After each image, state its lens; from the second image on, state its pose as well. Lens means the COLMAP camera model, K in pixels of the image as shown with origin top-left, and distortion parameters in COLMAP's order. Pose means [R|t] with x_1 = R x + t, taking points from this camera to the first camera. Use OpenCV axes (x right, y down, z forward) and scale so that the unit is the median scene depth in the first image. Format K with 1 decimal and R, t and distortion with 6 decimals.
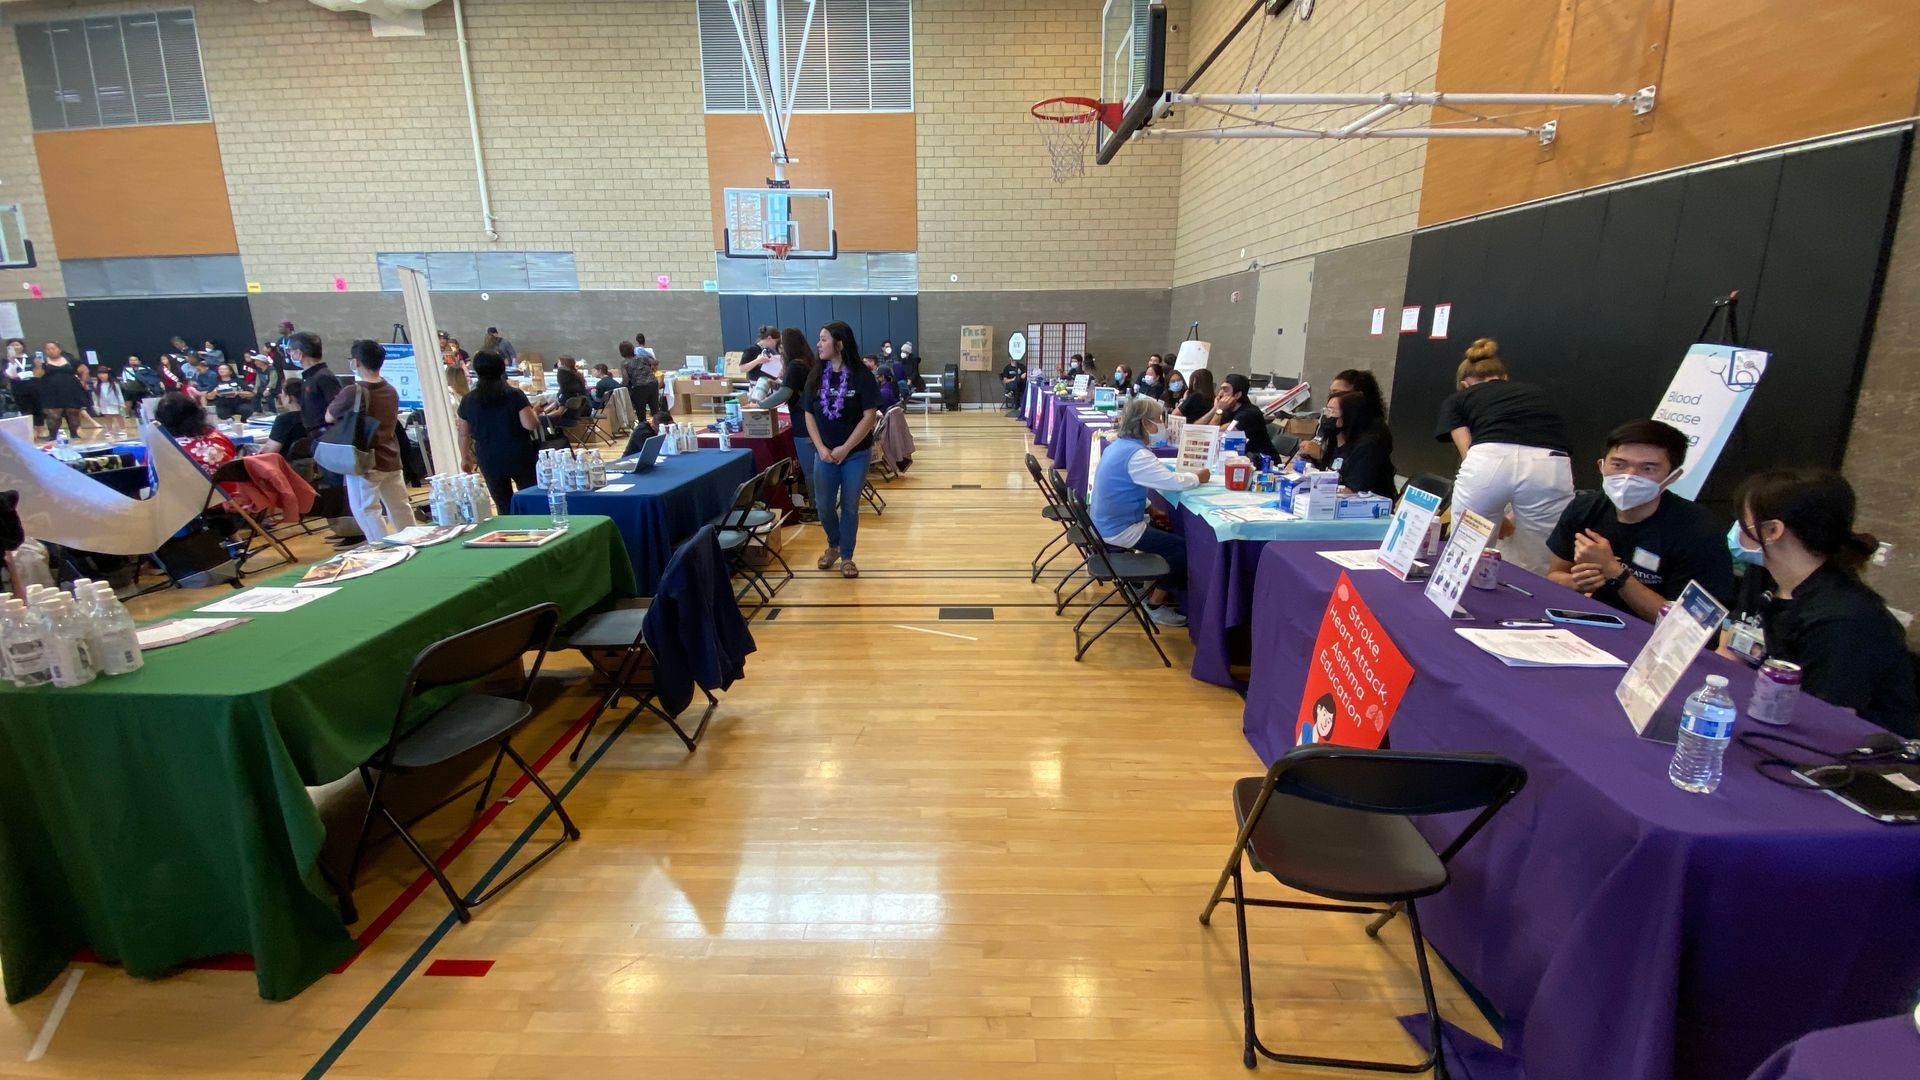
lens RADIAL K [[788.8, 0, 960.0], [0, 788.8, 540.0], [0, 0, 1]] dist [-0.000033, 0.000004]
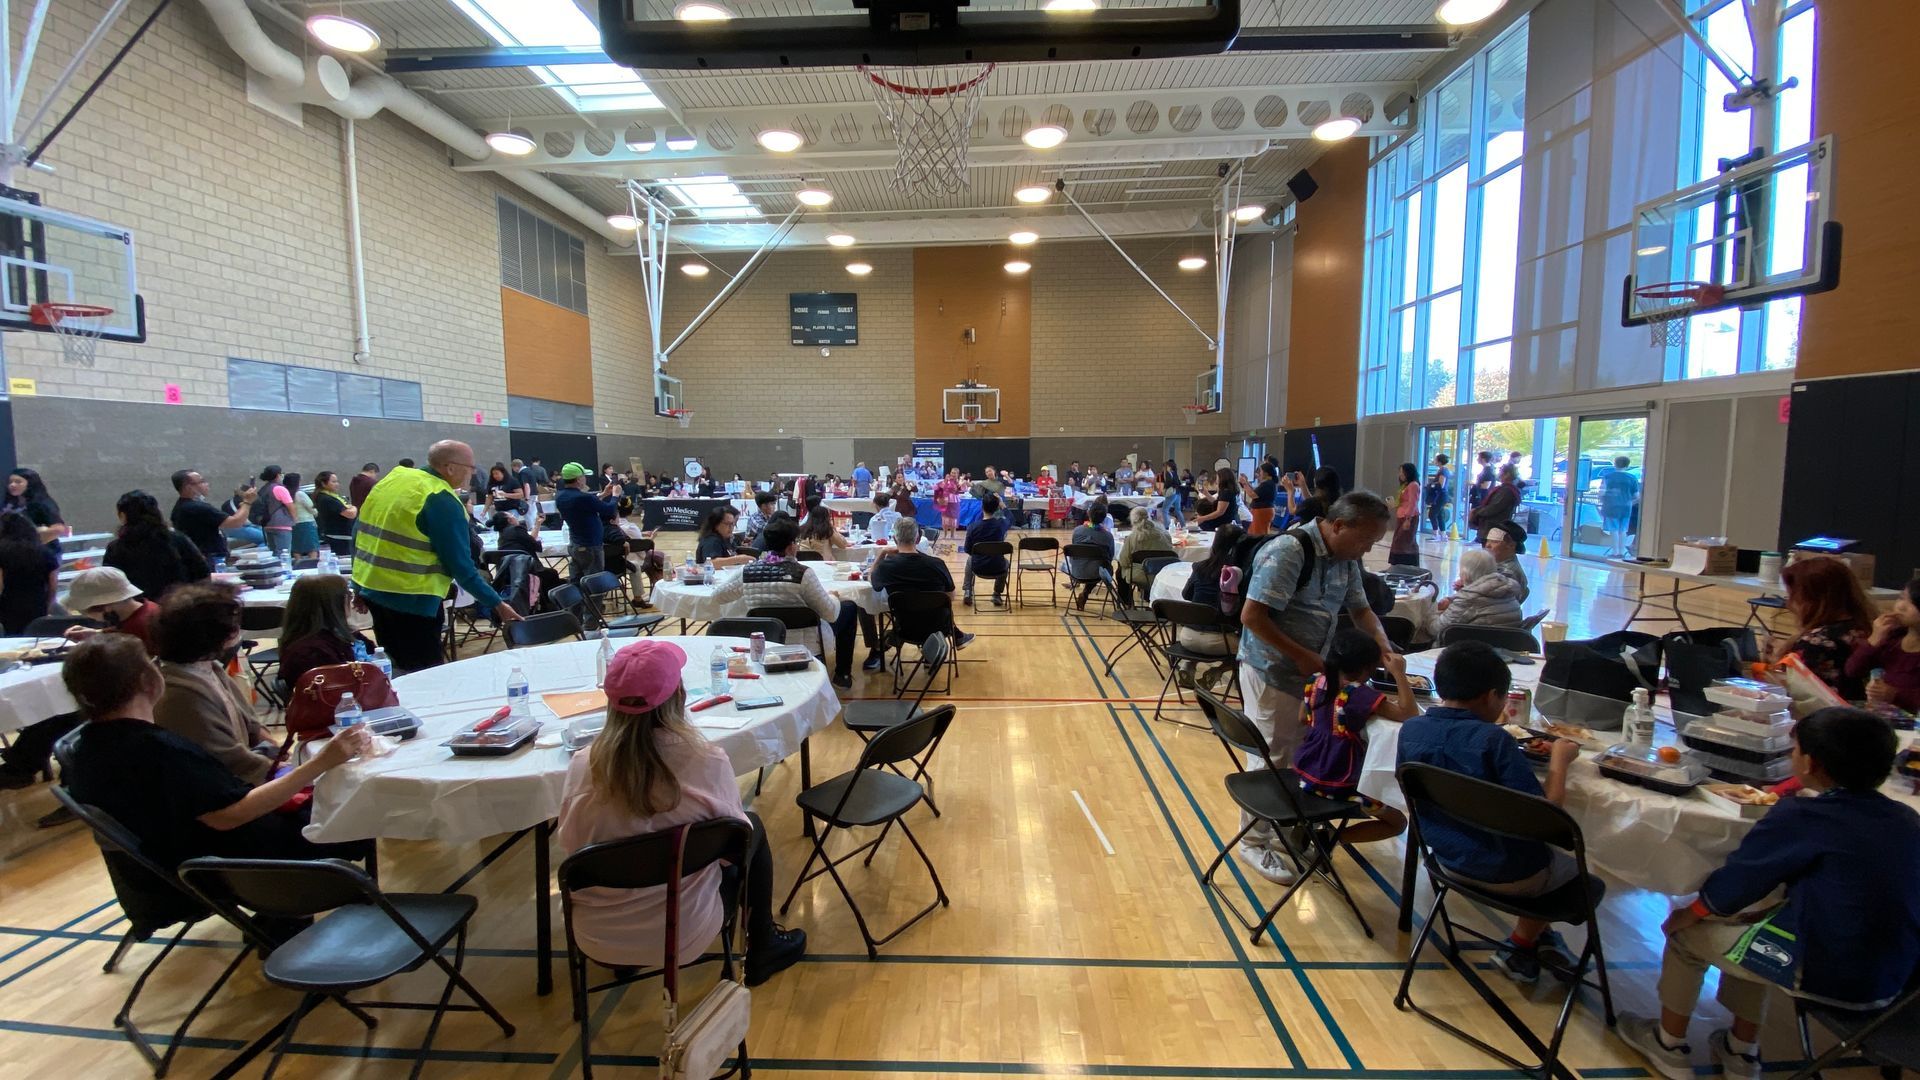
lens RADIAL K [[788.8, 0, 960.0], [0, 788.8, 540.0], [0, 0, 1]] dist [-0.000033, 0.000004]
pose [[-0.004809, -0.100280, 0.994948, -1.490374], [0.240395, 0.965665, 0.098491, -0.110925], [-0.970663, 0.239654, 0.019463, 0.371852]]
